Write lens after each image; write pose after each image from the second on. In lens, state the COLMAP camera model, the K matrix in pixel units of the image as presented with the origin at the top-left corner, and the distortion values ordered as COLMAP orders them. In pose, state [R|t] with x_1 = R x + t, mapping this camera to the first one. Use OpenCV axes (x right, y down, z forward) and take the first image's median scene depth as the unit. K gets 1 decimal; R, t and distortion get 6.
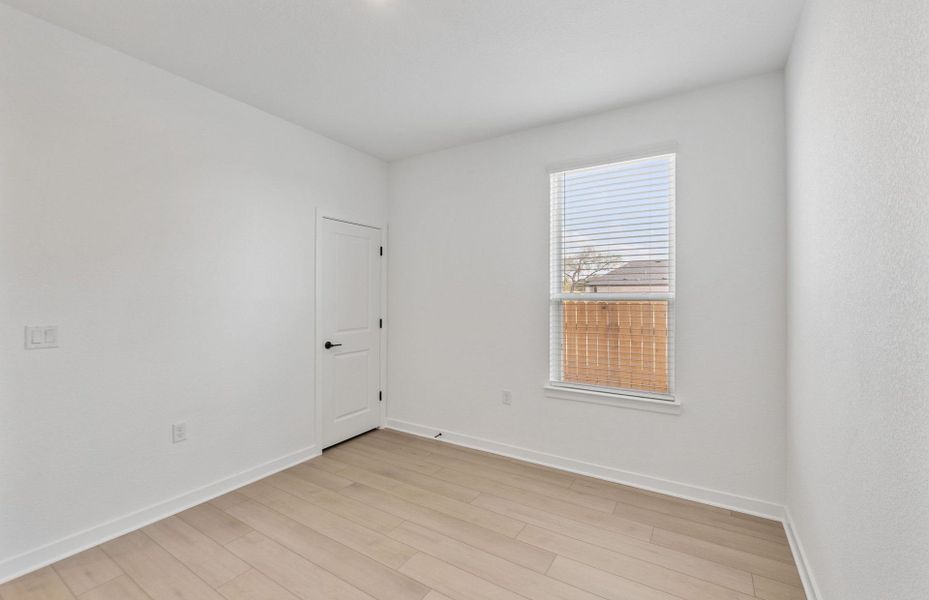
lens RADIAL K [[406.2, 0, 459.5], [0, 406.2, 303.1], [0, 0, 1]] dist [0.018222, -0.001105]
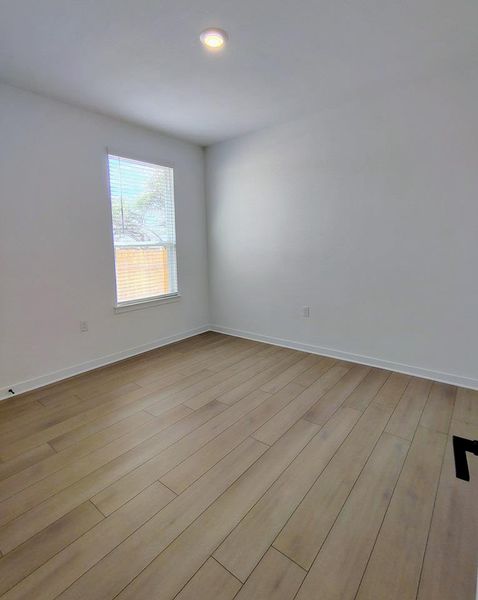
lens RADIAL K [[300.2, 0, 244.5], [0, 300.2, 305.0], [0, 0, 1]] dist [0.005969, 0.000807]
pose [[0.093909, -0.202913, 0.974683, -0.849934], [0.034092, 0.979091, 0.200546, -0.007994], [-0.994997, 0.014396, 0.098863, 0.463573]]
